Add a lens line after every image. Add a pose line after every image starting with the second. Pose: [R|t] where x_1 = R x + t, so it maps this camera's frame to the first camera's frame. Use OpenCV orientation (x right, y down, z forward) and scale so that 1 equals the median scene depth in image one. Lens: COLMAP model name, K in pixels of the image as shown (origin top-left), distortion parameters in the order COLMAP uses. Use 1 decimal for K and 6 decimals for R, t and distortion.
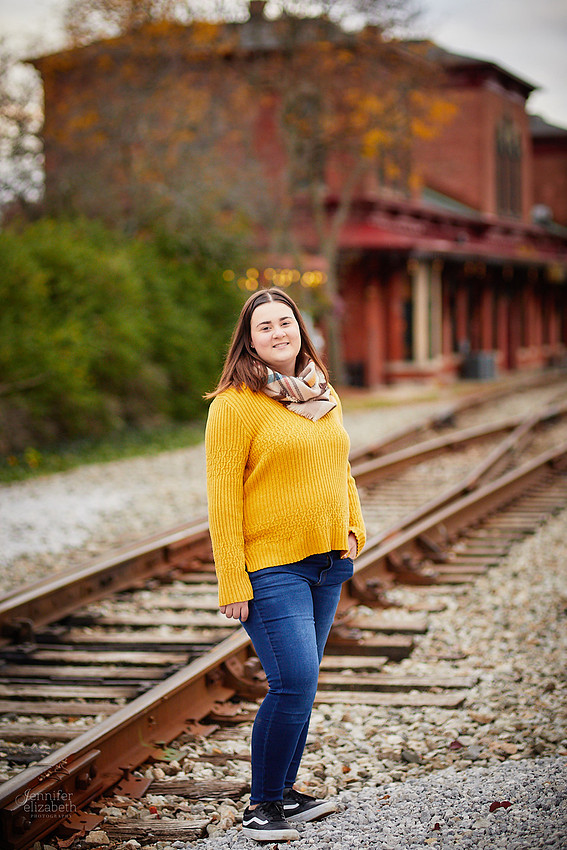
lens RADIAL K [[2137.3, 0, 282.6], [0, 2137.3, 423.6], [0, 0, 1]] dist [-0.319358, 0.000000]
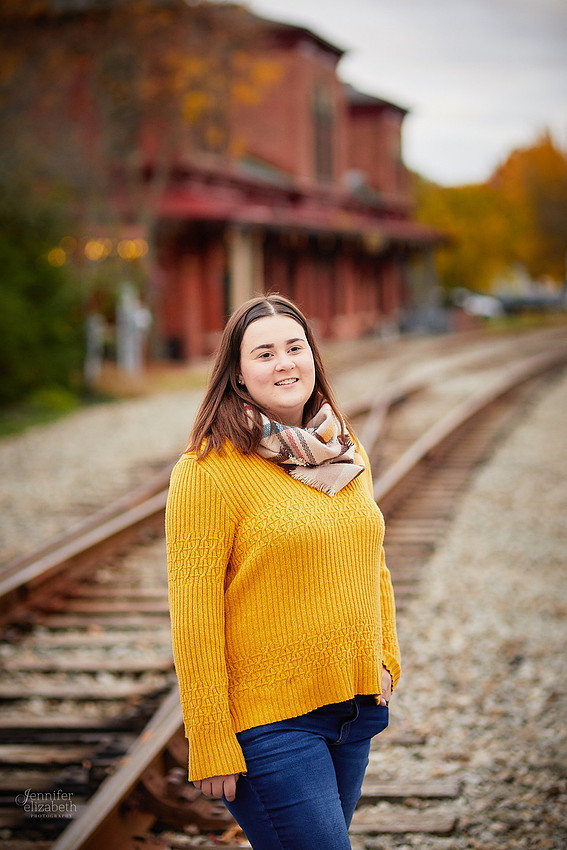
lens RADIAL K [[2137.3, 0, 285.1], [0, 2137.3, 425.6], [0, 0, 1]] dist [-0.319358, 0.000000]
pose [[0.995572, -0.012915, 0.093115, -0.032684], [0.011435, 0.999800, 0.016407, -0.018037], [-0.093308, -0.015270, 0.995520, 0.189710]]
